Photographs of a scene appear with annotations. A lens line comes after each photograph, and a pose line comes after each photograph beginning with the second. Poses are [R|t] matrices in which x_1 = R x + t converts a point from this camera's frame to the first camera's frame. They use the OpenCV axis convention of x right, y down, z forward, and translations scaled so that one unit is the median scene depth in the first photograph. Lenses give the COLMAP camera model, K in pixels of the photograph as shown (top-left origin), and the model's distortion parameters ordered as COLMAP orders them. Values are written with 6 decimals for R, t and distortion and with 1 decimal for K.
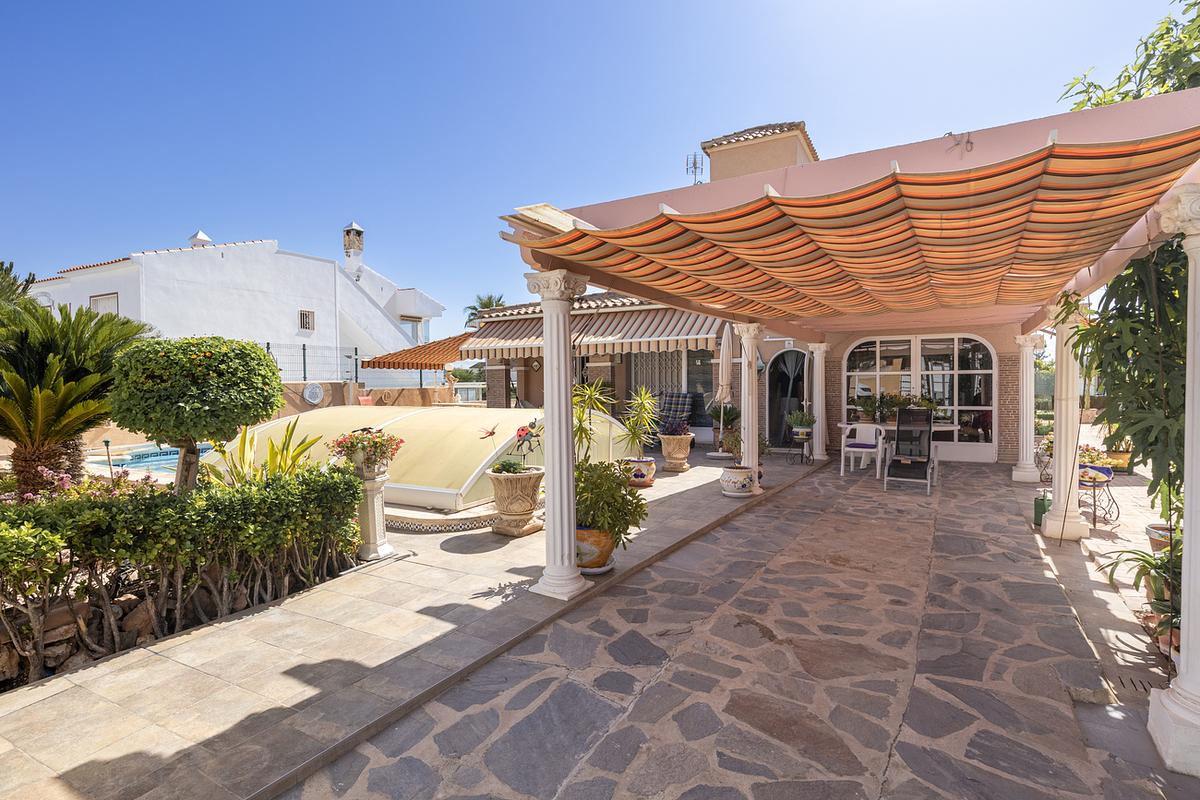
lens RADIAL K [[598.4, 0, 606.2], [0, 598.4, 397.4], [0, 0, 1]] dist [-0.011154, 0.000162]
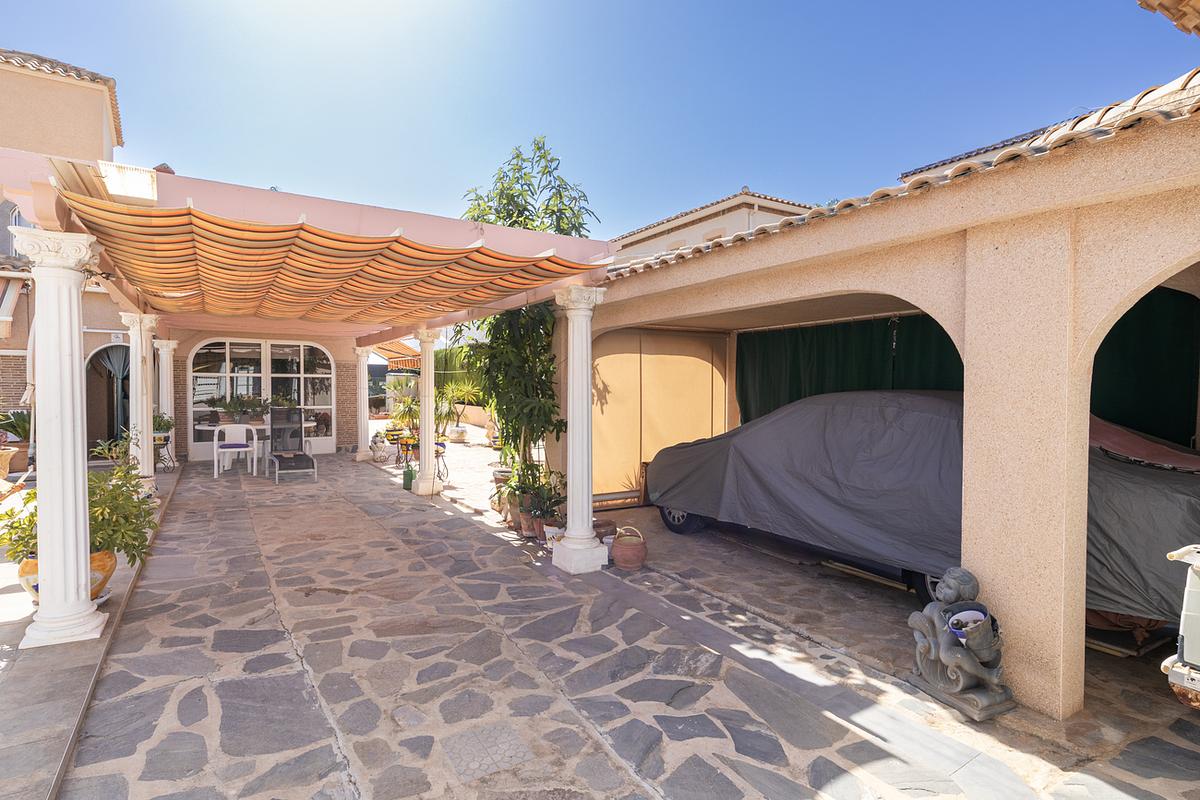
lens RADIAL K [[592.6, 0, 600.0], [0, 592.6, 400.0], [0, 0, 1]] dist [-0.001712, -0.004237]
pose [[0.435629, -0.008685, 0.900084, -0.514495], [0.012211, 0.999918, 0.003739, 0.018096], [-0.900044, 0.009362, 0.435699, 0.019091]]
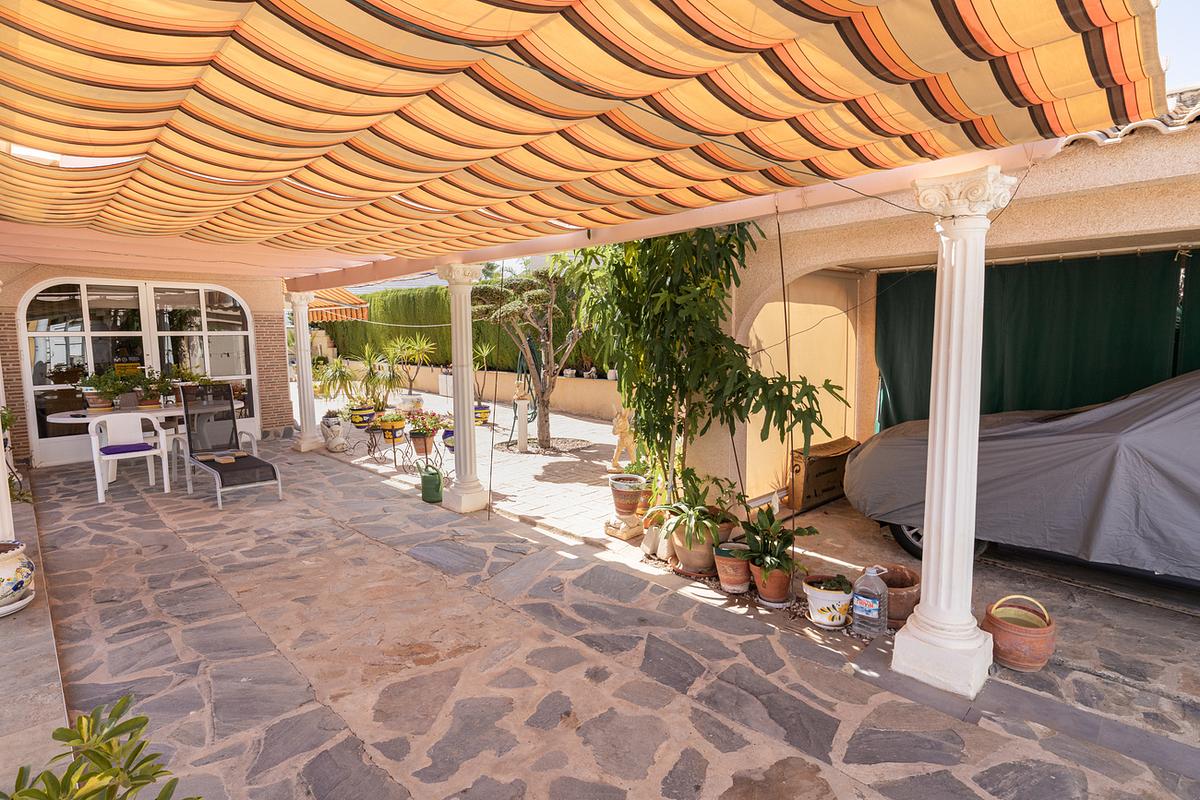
lens RADIAL K [[598.4, 0, 606.2], [0, 598.4, 397.4], [0, 0, 1]] dist [-0.011154, 0.000162]
pose [[0.237208, -0.094221, 0.966879, -0.157168], [0.029341, 0.995526, 0.089814, -0.039569], [-0.971016, 0.007065, 0.238911, 0.883188]]
